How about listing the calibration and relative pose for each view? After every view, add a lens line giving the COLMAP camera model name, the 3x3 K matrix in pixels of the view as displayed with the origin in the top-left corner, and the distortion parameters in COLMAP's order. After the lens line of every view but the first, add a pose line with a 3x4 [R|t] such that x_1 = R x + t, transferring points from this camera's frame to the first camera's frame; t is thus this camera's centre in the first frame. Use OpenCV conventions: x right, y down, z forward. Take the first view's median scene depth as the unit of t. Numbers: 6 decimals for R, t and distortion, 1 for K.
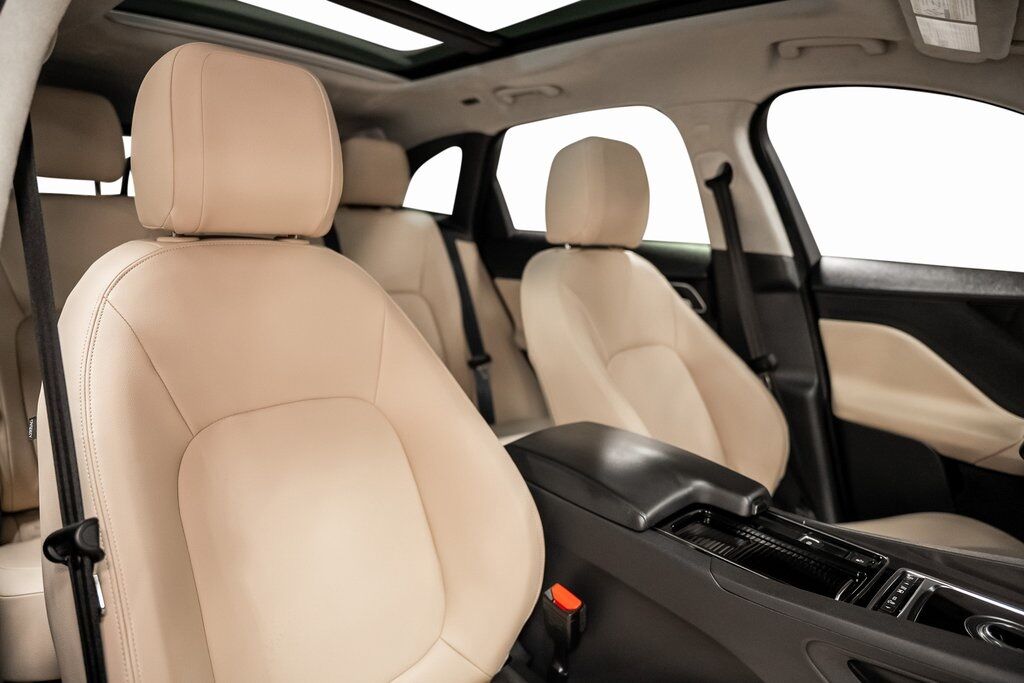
lens RADIAL K [[715.9, 0, 512.0], [0, 715.9, 341.5], [0, 0, 1]] dist [0.048356, 0.001129]
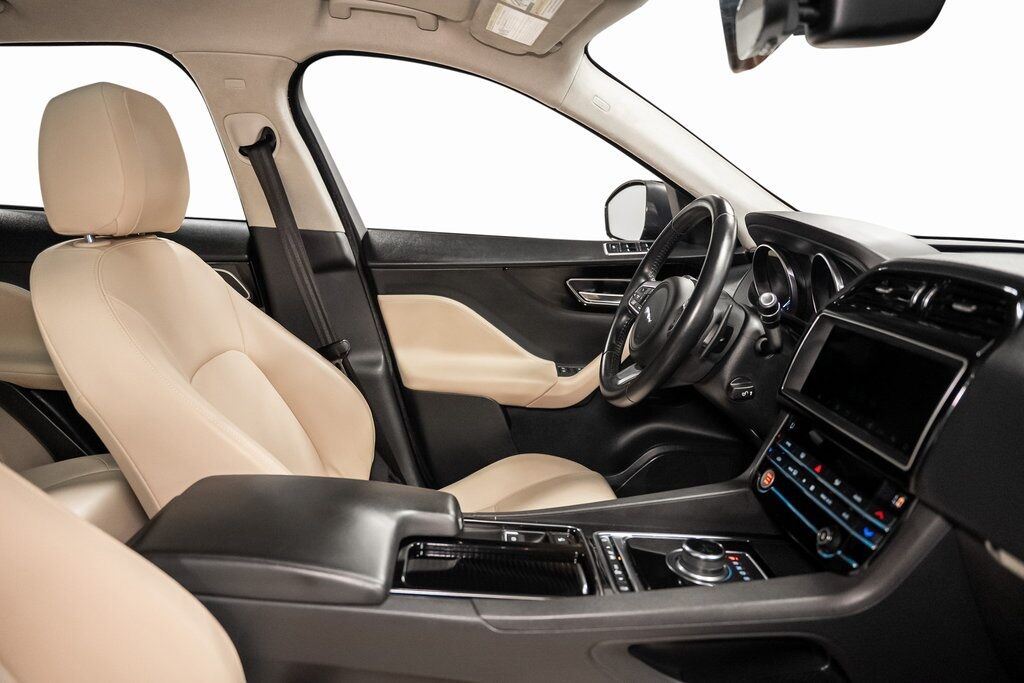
lens RADIAL K [[715.9, 0, 512.0], [0, 715.9, 341.5], [0, 0, 1]] dist [0.048356, 0.001129]
pose [[0.698446, -0.168038, 0.695656, -0.140505], [0.119450, 0.985780, 0.118189, -0.063639], [-0.705624, 0.000547, 0.708586, 0.182637]]
